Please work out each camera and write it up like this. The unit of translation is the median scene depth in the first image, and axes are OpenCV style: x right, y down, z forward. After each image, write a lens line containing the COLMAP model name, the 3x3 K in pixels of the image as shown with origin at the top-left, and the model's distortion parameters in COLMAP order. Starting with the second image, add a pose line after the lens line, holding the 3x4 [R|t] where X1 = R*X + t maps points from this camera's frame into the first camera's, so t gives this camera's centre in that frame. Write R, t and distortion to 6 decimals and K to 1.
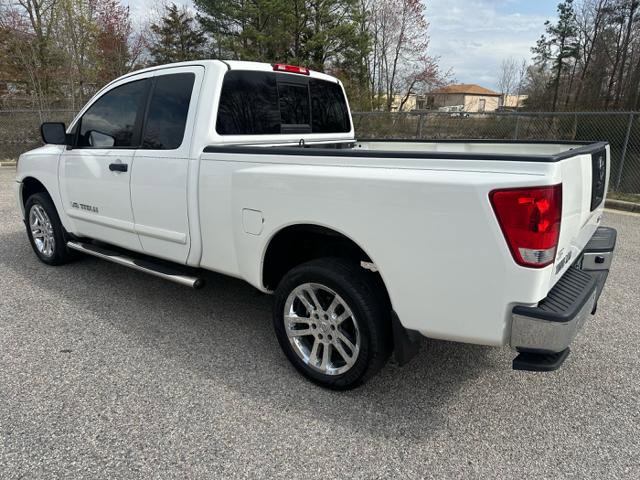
lens RADIAL K [[458.3, 0, 327.0], [0, 458.3, 240.8], [0, 0, 1]] dist [0.041168, -0.055268]
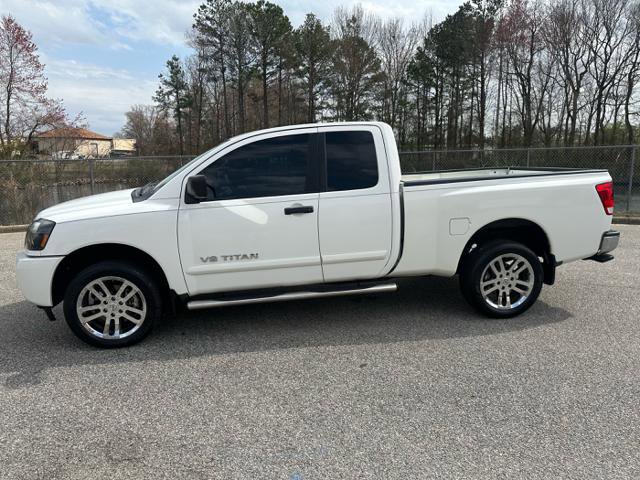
lens RADIAL K [[455.9, 0, 320.2], [0, 455.9, 233.0], [0, 0, 1]] dist [0.060627, -0.072603]
pose [[0.695551, -0.145319, 0.703627, -0.990045], [0.217731, 0.975913, -0.013678, -0.064144], [-0.684691, 0.162715, 0.710437, 0.150559]]
